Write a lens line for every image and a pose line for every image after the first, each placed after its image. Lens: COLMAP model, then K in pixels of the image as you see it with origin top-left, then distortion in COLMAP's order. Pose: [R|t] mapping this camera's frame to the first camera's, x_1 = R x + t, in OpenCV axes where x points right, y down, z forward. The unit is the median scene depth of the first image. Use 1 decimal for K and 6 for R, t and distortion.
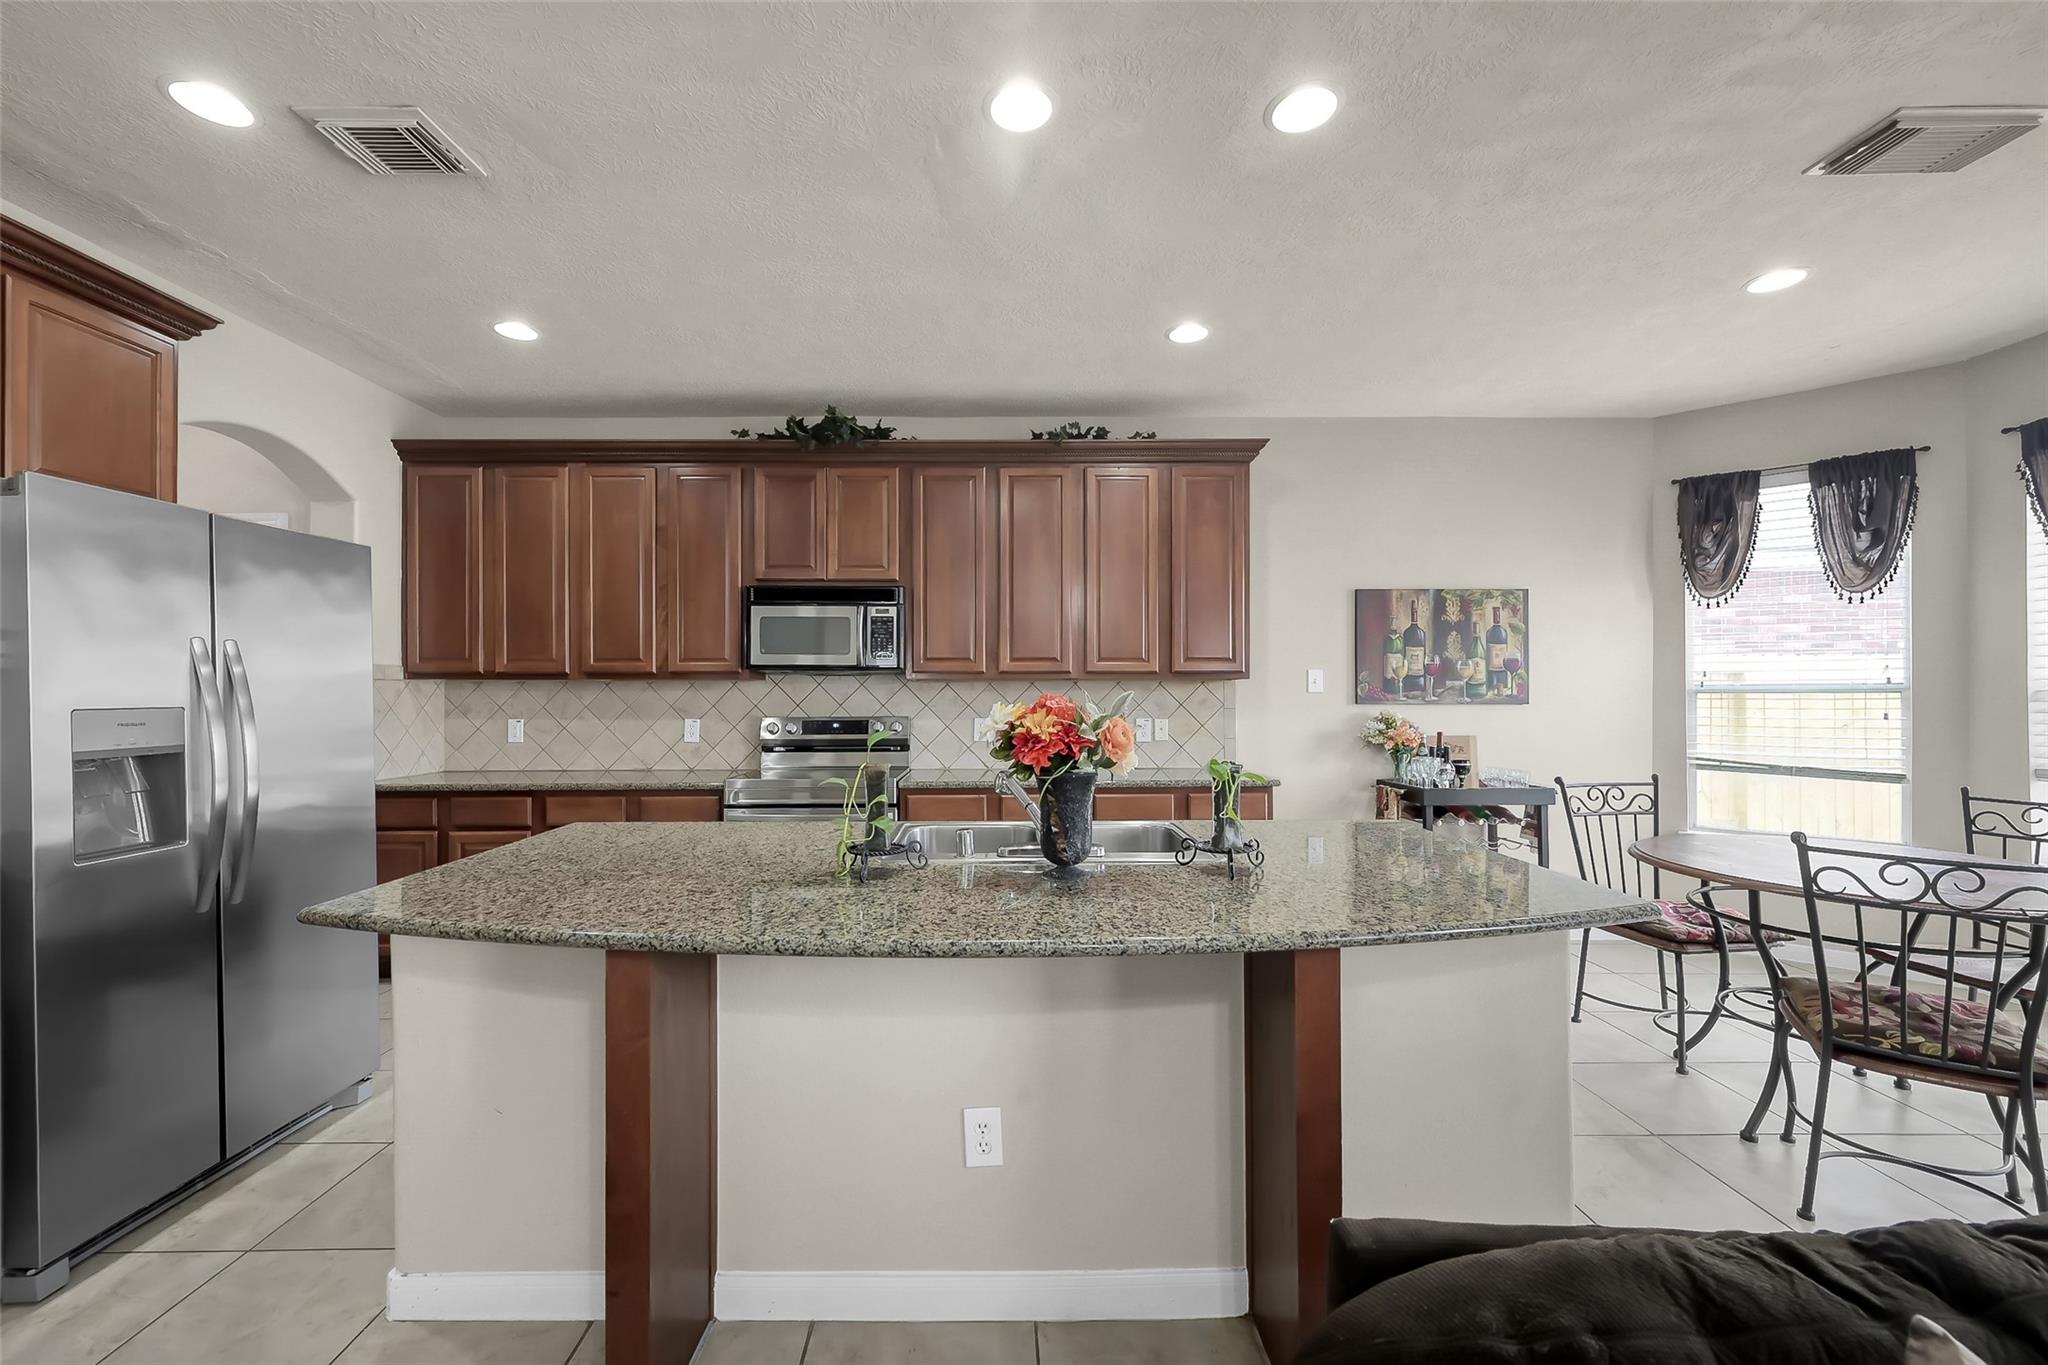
lens RADIAL K [[816.5, 0, 1028.4], [0, 816.5, 693.2], [0, 0, 1]] dist [-0.002504, -0.000119]
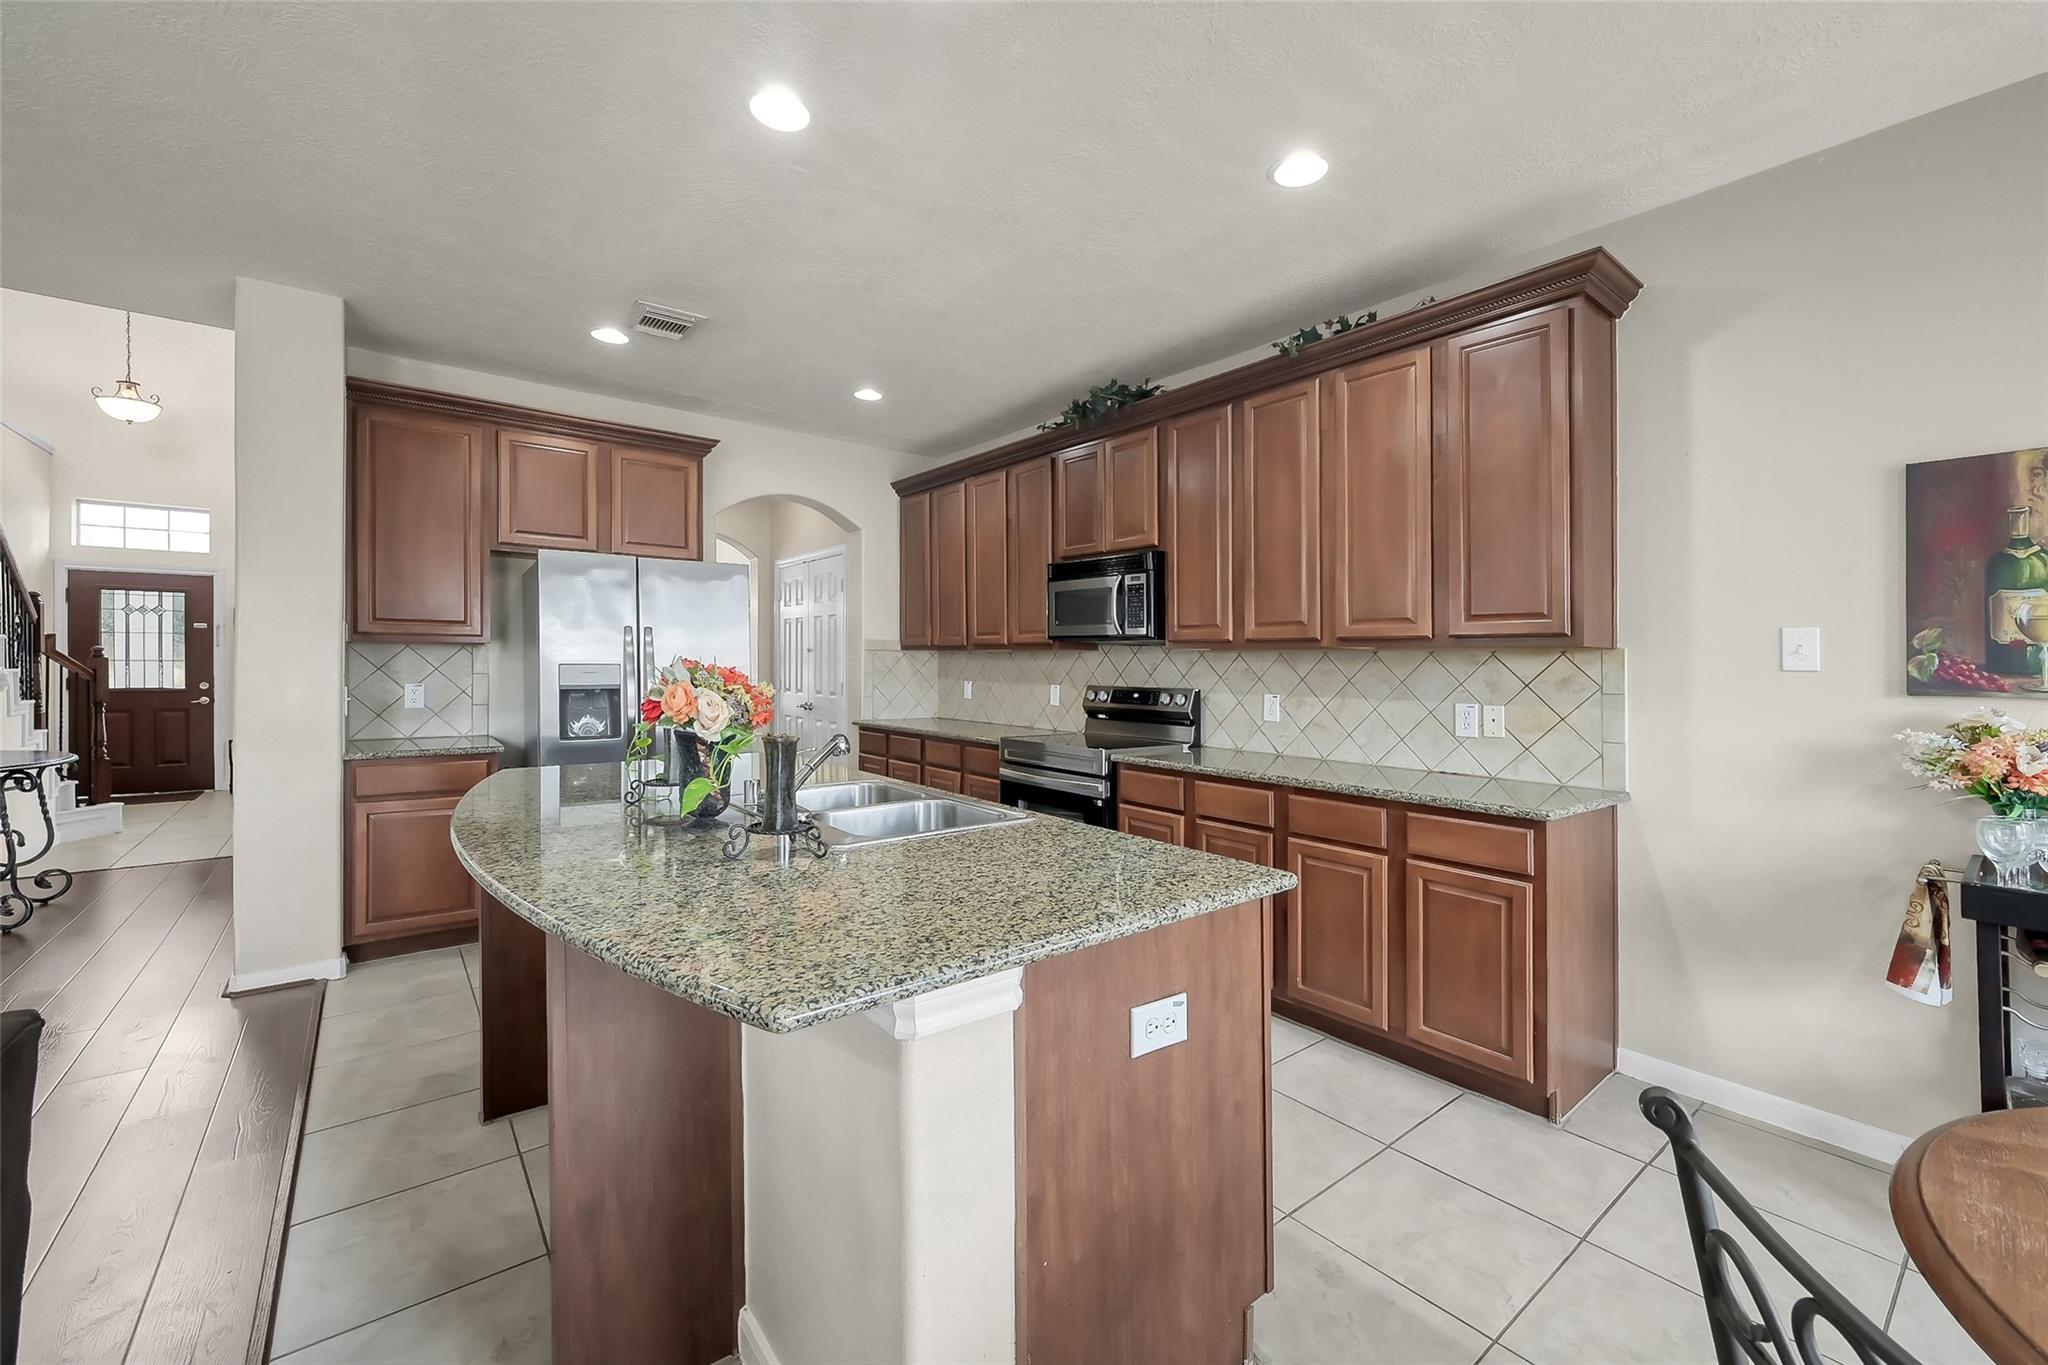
lens RADIAL K [[828.0, 0, 1009.9], [0, 828.0, 651.0], [0, 0, 1]] dist [-0.000316, -0.000259]
pose [[0.613313, -0.001970, -0.789837, 0.486079], [-0.011185, 0.999875, -0.011179, -0.001918], [0.789761, 0.015691, 0.613214, 0.272388]]
